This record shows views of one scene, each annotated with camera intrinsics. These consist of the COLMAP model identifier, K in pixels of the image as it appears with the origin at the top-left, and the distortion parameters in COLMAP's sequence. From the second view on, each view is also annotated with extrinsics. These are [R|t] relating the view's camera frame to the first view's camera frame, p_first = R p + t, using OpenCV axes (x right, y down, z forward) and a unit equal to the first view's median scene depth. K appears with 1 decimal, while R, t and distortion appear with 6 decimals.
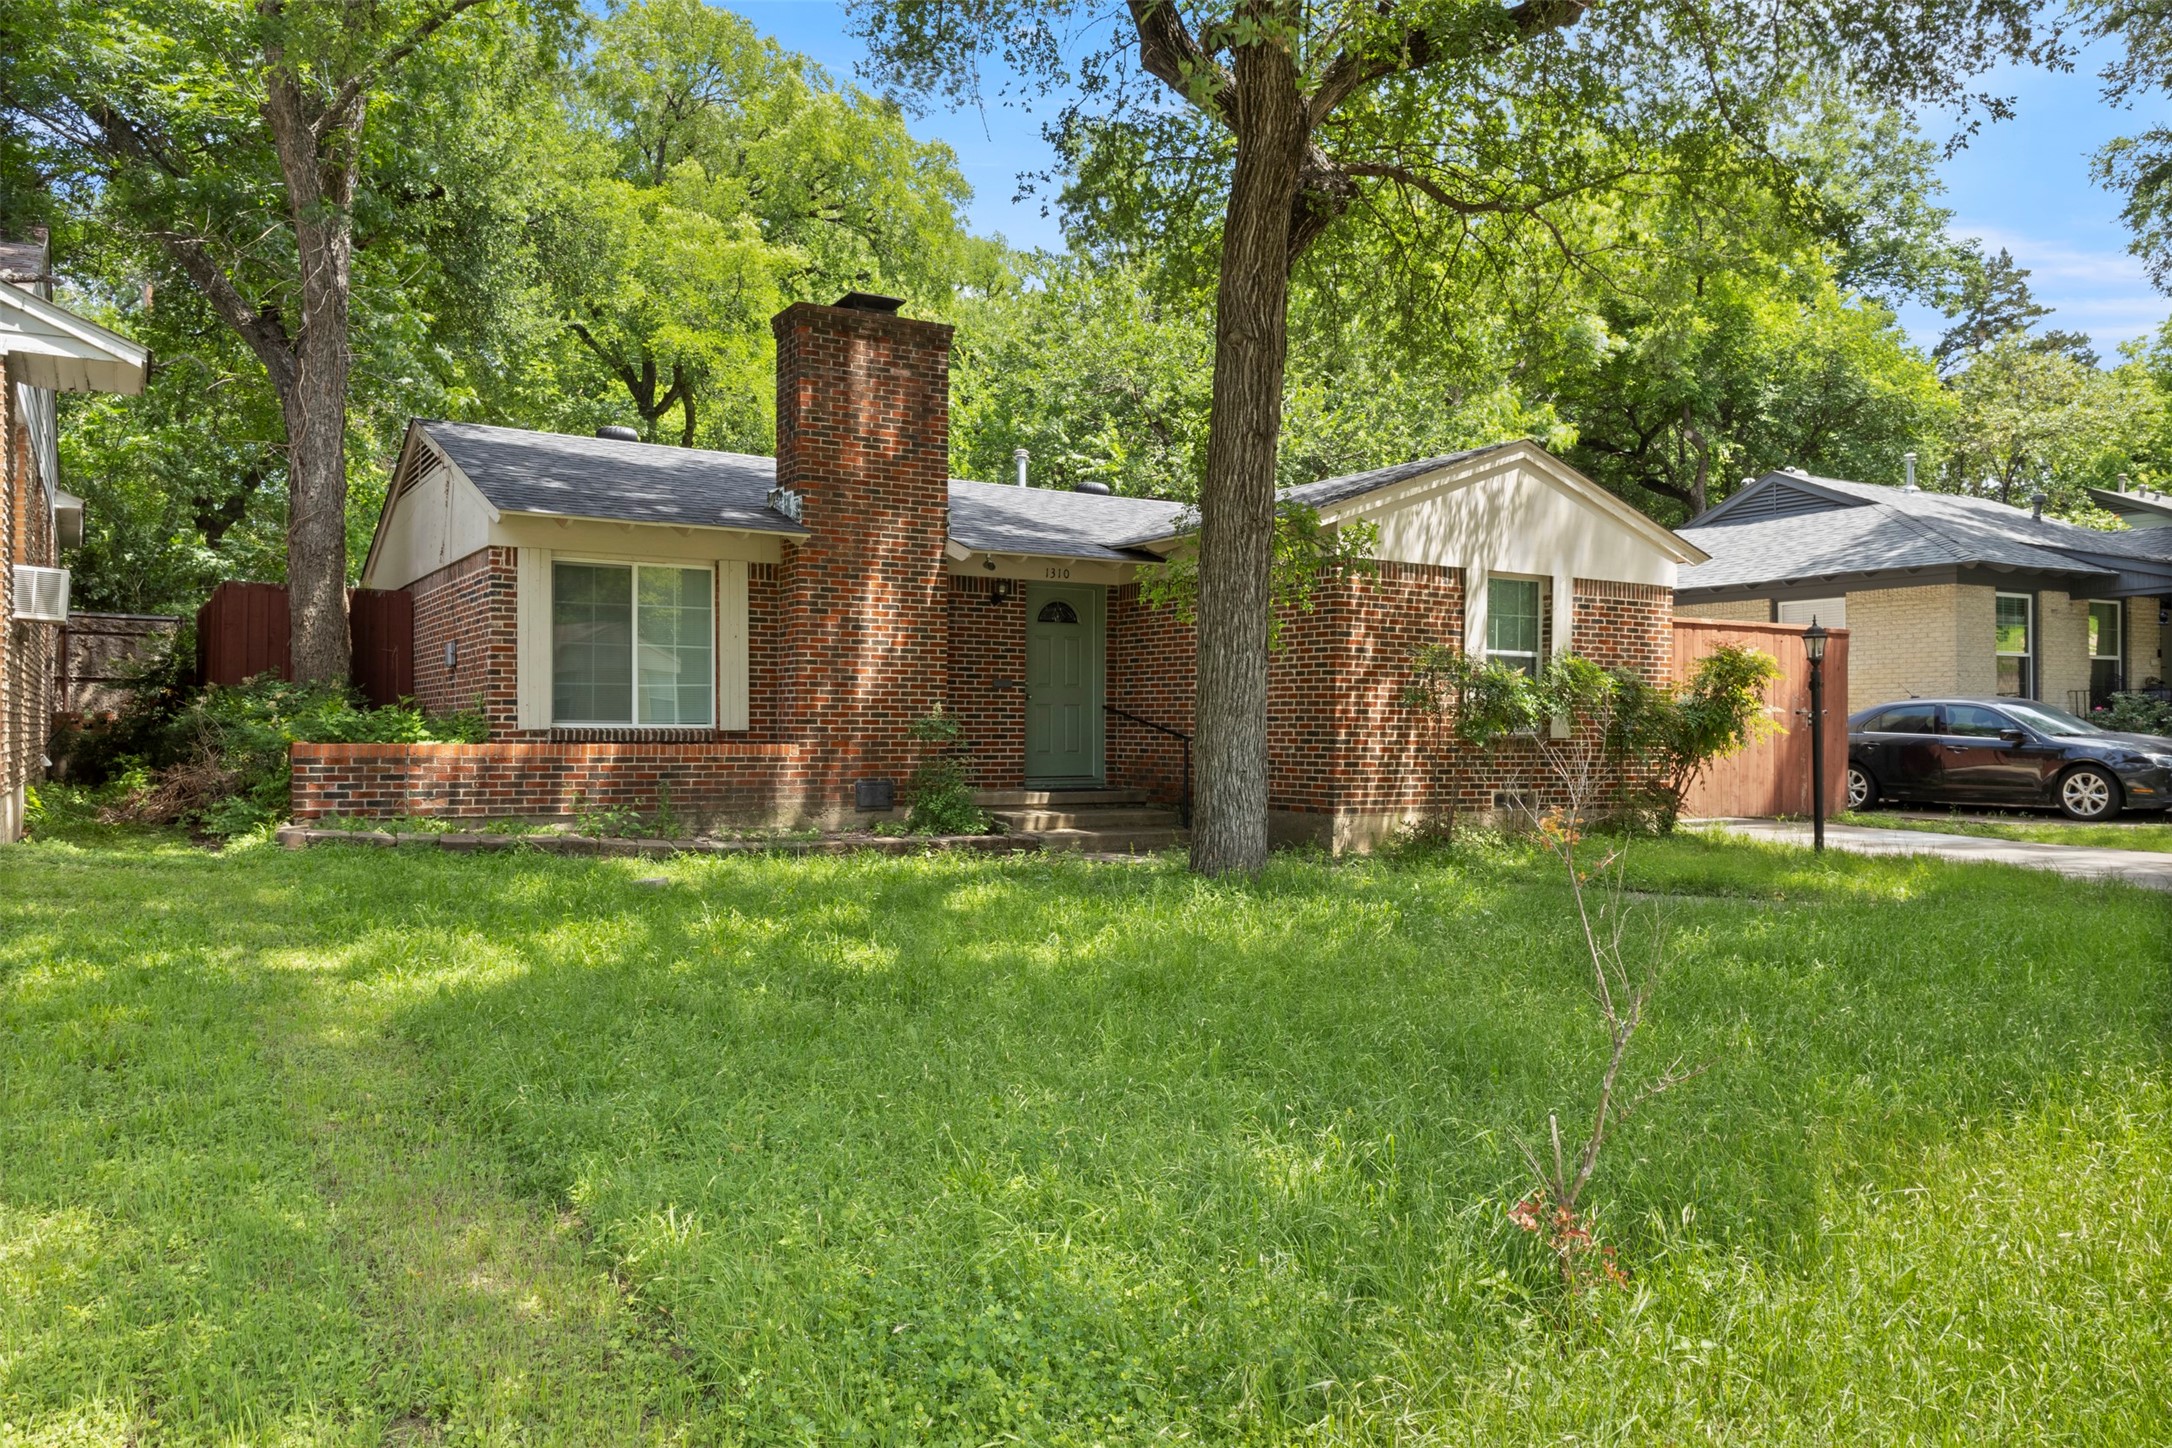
lens RADIAL K [[1595.3, 0, 1089.3], [0, 1595.3, 720.6], [0, 0, 1]] dist [-0.007777, -0.002757]
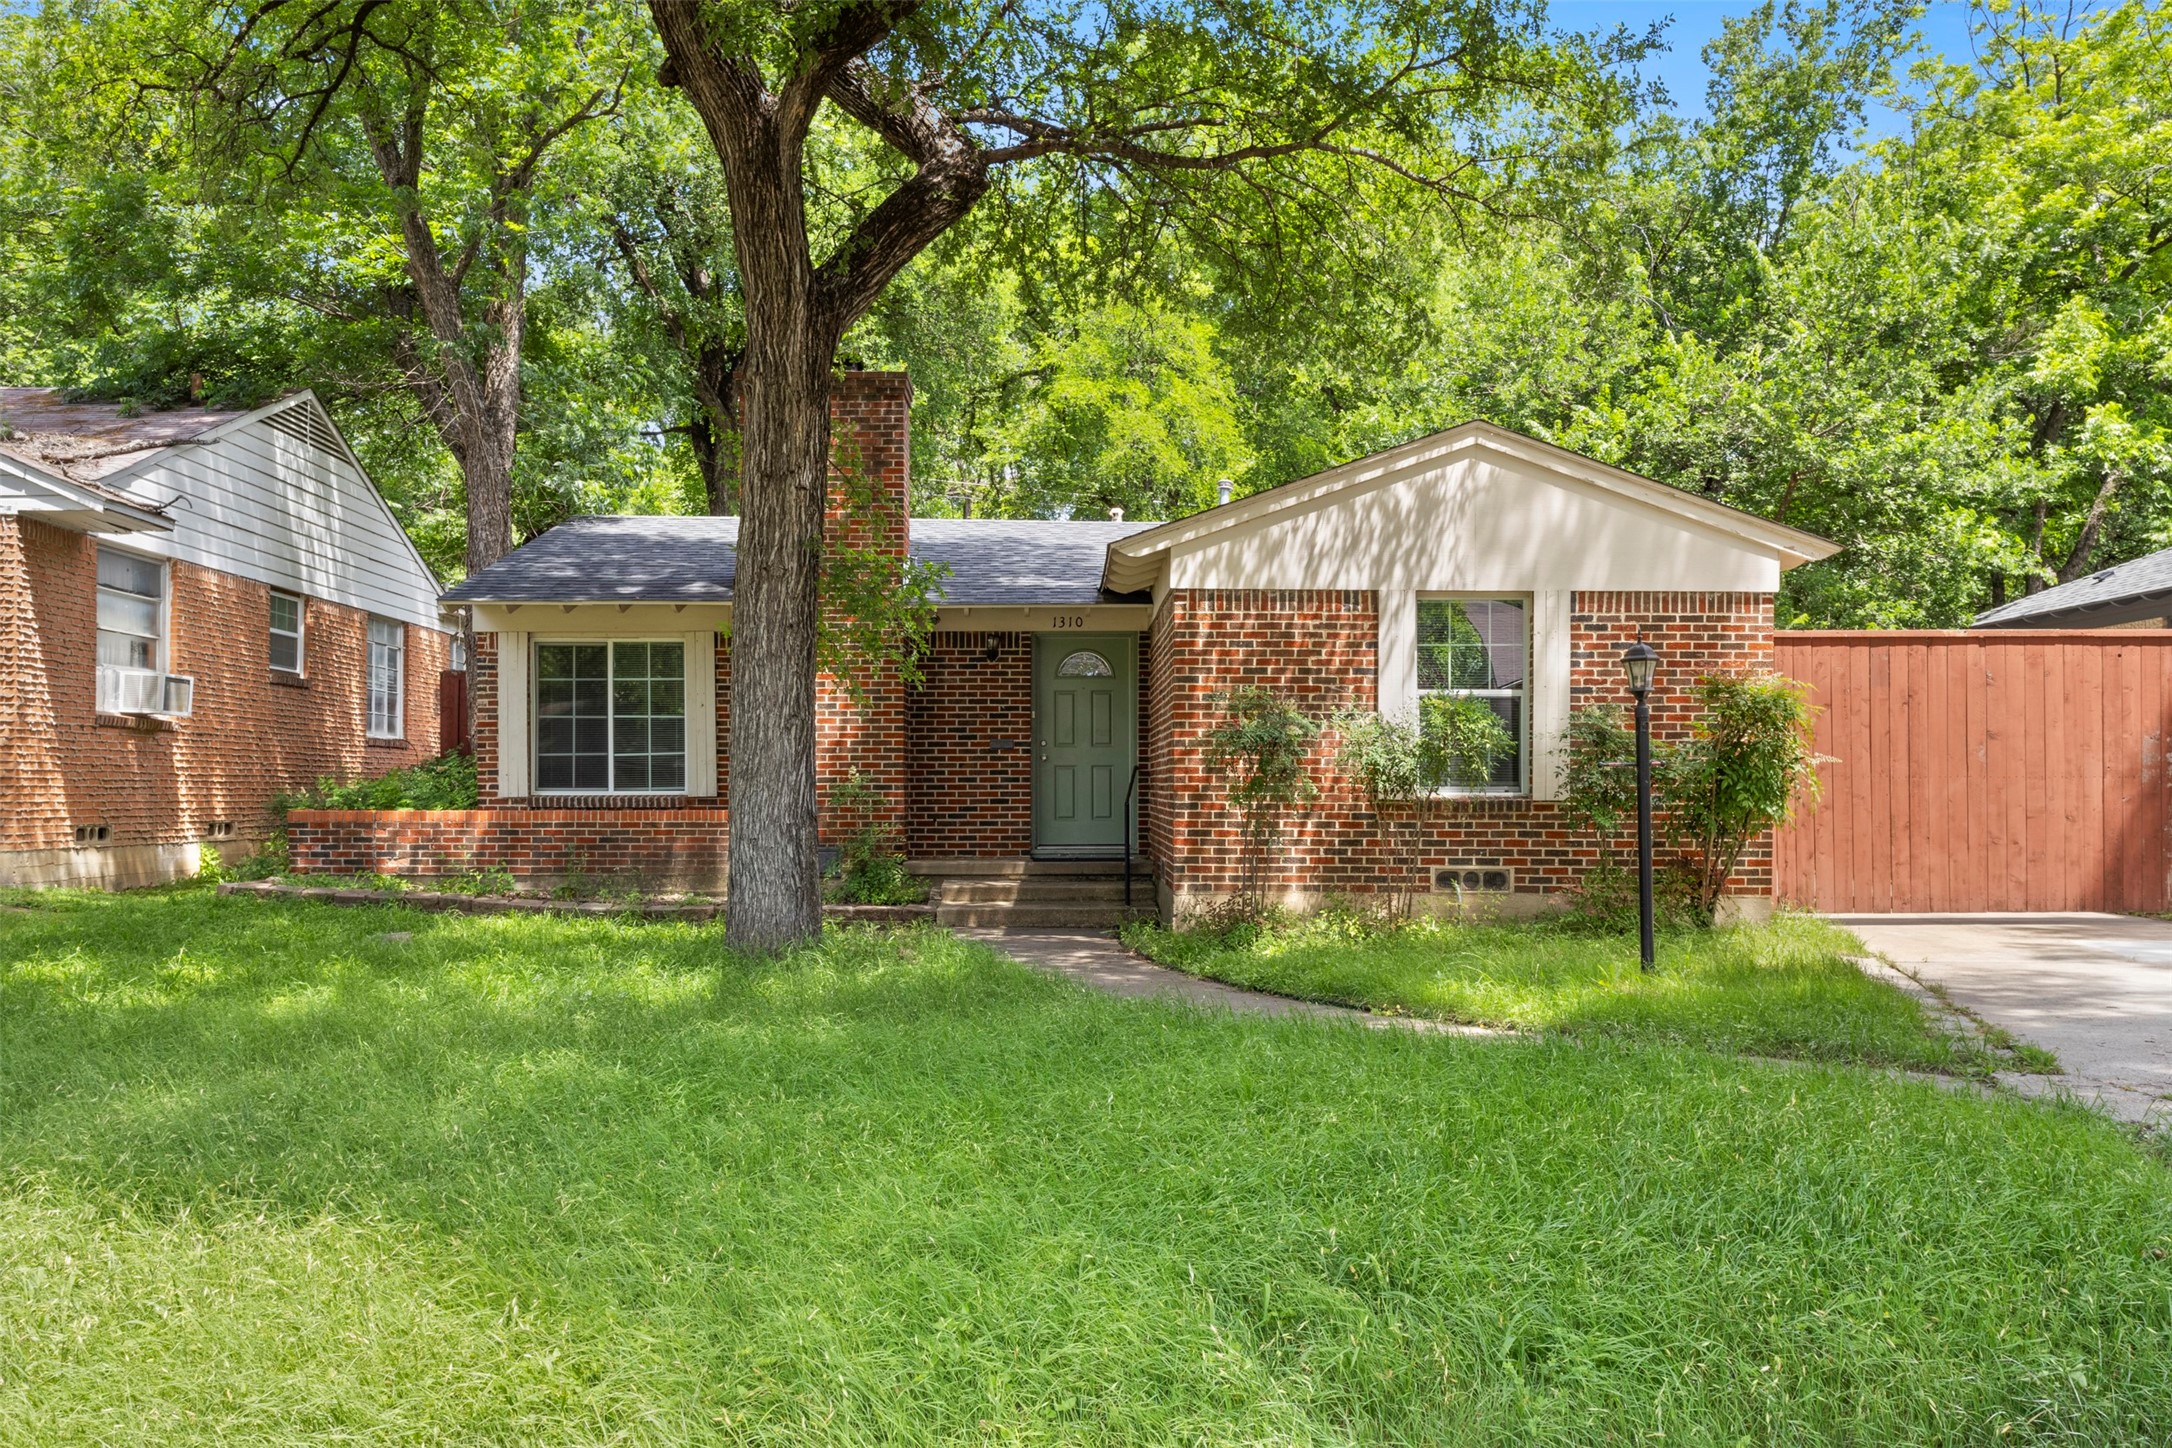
lens RADIAL K [[1756.4, 0, 1082.5], [0, 1756.4, 739.8], [0, 0, 1]] dist [-0.001834, 0.002410]
pose [[0.848201, -0.022976, -0.529176, 0.588200], [0.010082, 0.999578, -0.027240, 0.002902], [0.529579, 0.017770, 0.848075, 0.172851]]
